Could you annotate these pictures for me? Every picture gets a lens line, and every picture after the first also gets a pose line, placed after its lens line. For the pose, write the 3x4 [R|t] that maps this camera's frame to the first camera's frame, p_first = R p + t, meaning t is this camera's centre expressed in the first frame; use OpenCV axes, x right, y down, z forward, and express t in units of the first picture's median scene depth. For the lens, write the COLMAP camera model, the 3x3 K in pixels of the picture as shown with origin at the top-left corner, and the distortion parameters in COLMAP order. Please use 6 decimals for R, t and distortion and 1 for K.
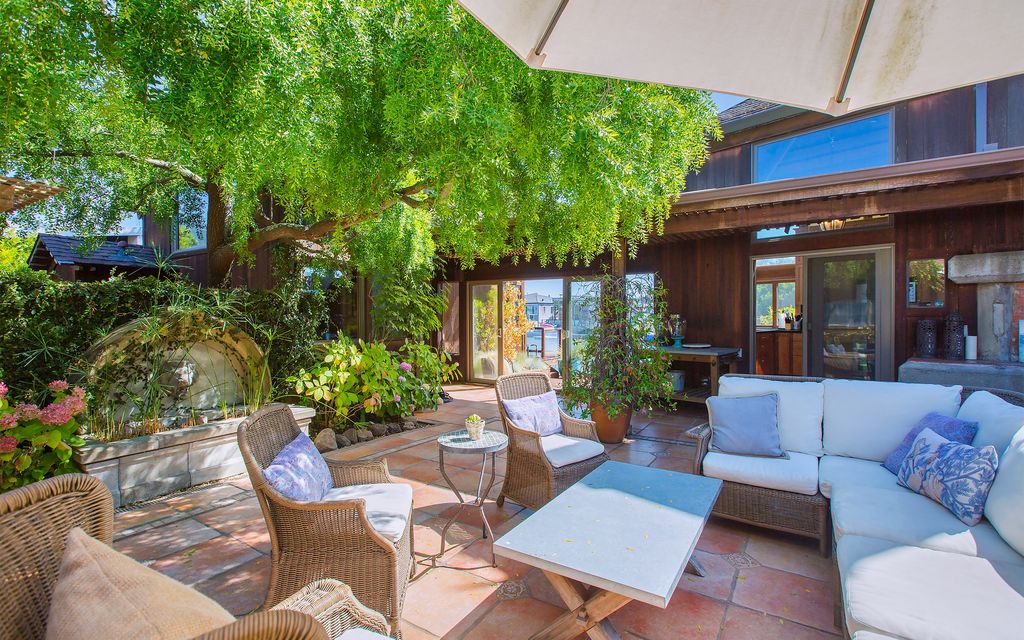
lens RADIAL K [[455.4, 0, 513.9], [0, 455.4, 319.4], [0, 0, 1]] dist [0.012370, 0.000146]
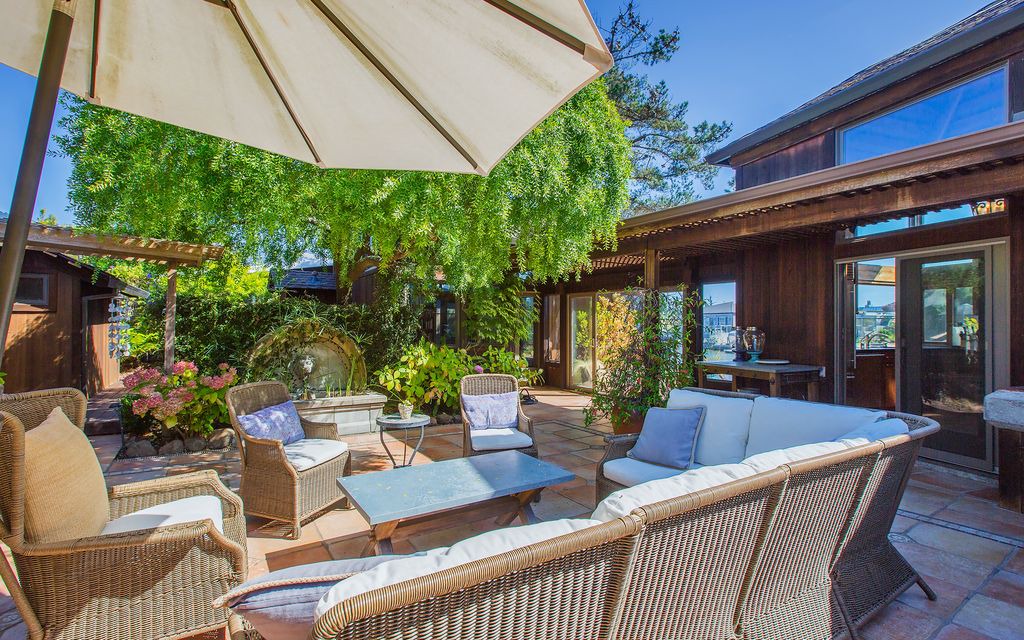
lens RADIAL K [[455.4, 0, 505.7], [0, 455.4, 321.3], [0, 0, 1]] dist [0.012370, 0.000146]
pose [[0.910261, 0.004544, -0.414010, 0.385884], [-0.012157, 0.999802, -0.015754, -0.001898], [0.413857, 0.019374, 0.910136, -0.046876]]
